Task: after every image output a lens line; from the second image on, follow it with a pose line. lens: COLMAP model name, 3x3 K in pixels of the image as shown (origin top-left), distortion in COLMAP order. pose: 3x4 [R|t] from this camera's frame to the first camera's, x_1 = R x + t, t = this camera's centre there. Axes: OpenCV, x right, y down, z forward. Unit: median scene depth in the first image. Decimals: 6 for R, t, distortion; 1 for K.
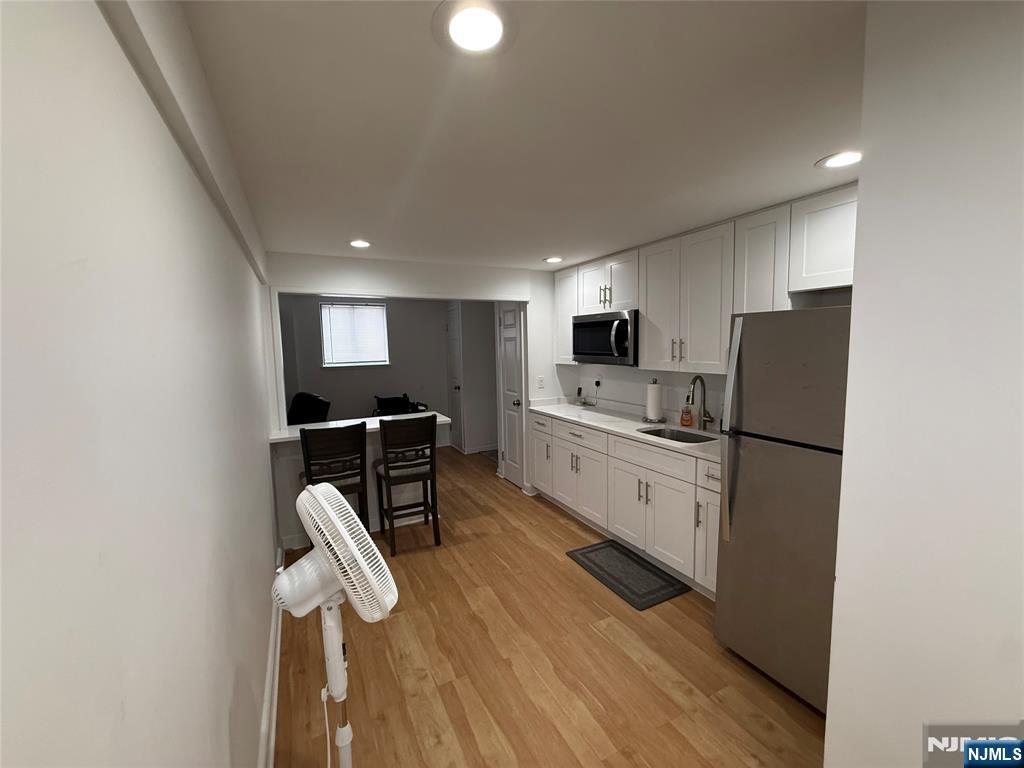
lens RADIAL K [[409.0, 0, 507.5], [0, 409.0, 382.0], [0, 0, 1]] dist [0.000683, -0.000025]
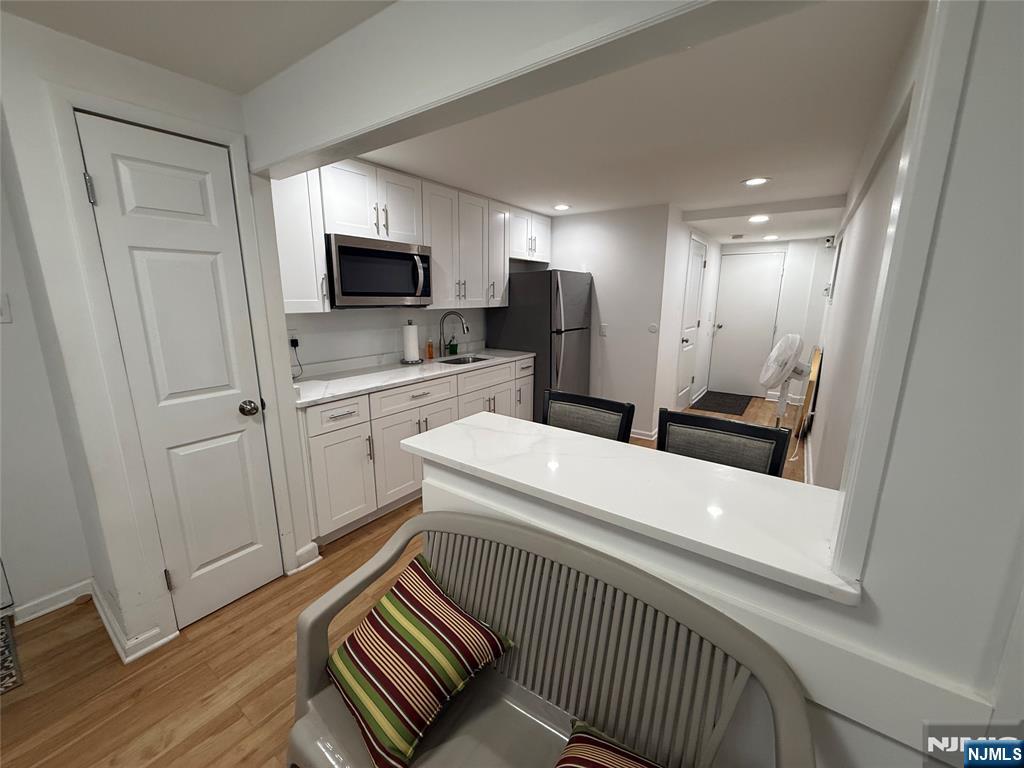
lens RADIAL K [[409.0, 0, 507.5], [0, 409.0, 382.0], [0, 0, 1]] dist [0.000683, -0.000025]
pose [[-0.452133, -0.168162, 0.875955, -0.690081], [0.090904, 0.968266, 0.232805, -0.077150], [-0.887306, 0.184887, -0.422499, 1.338228]]
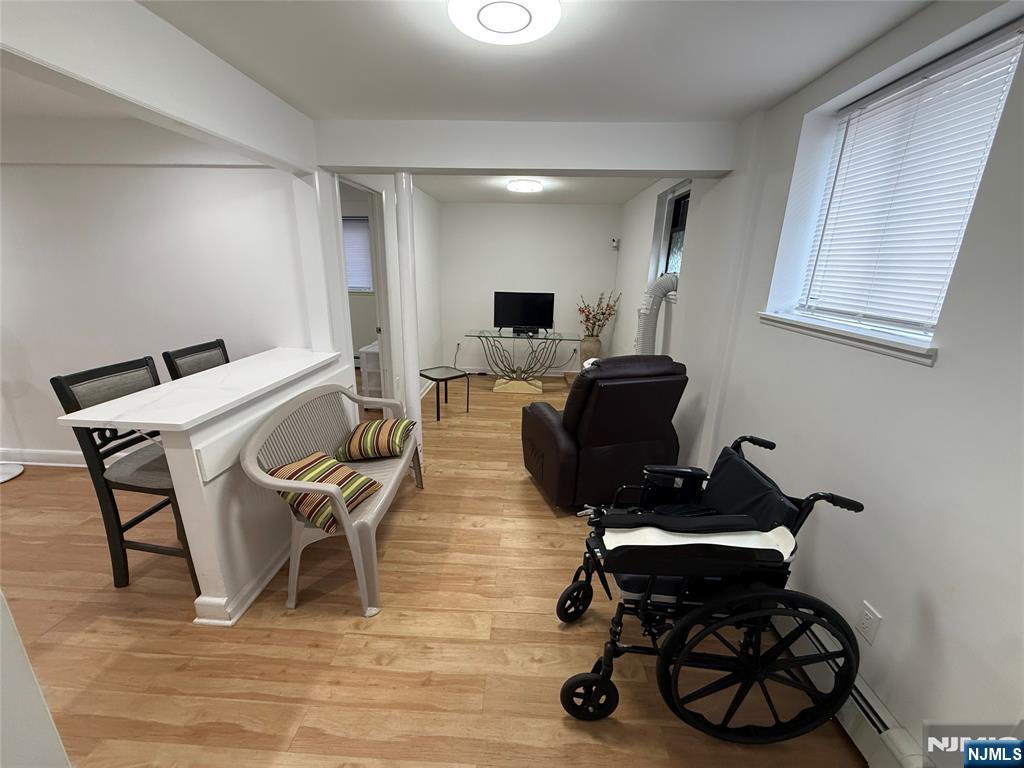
lens RADIAL K [[409.0, 0, 507.5], [0, 409.0, 382.0], [0, 0, 1]] dist [0.000683, -0.000025]
pose [[-0.497571, 0.252700, -0.829799, -0.028357], [-0.091267, 0.936064, 0.339787, -0.152577], [0.862608, 0.244801, -0.442695, 1.789292]]
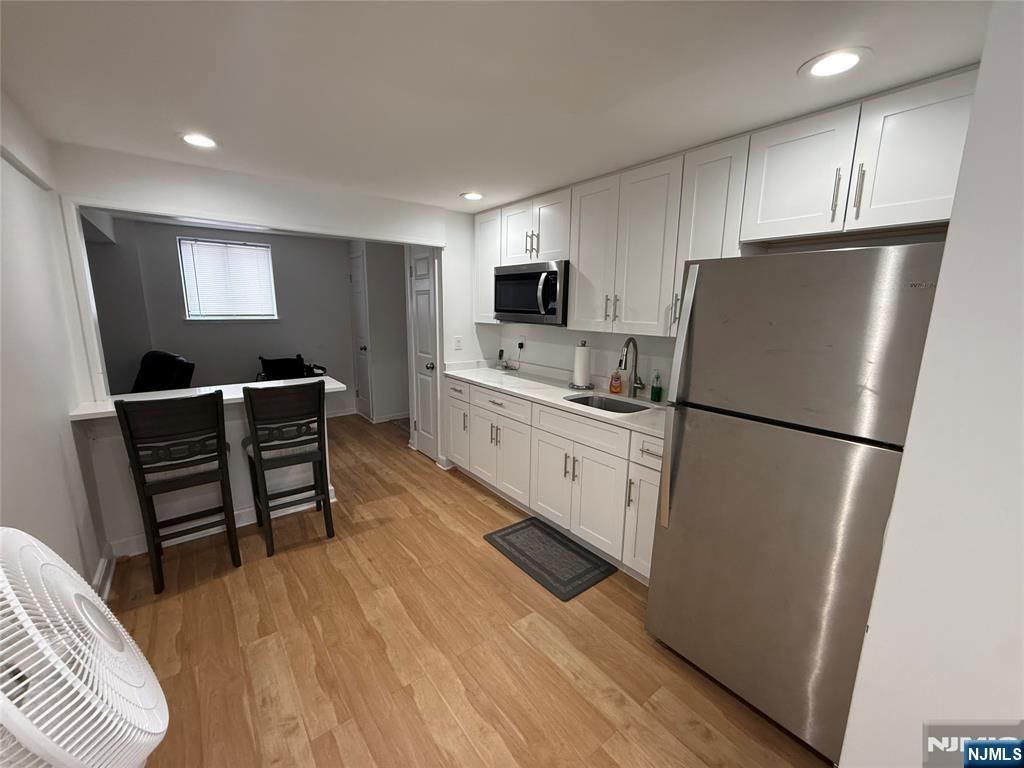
lens RADIAL K [[409.0, 0, 507.5], [0, 409.0, 382.0], [0, 0, 1]] dist [0.000683, -0.000025]
pose [[0.981701, -0.000635, 0.190430, 0.025954], [-0.016508, 0.995946, 0.088423, 0.006037], [-0.189715, -0.089949, 0.977710, 0.155528]]
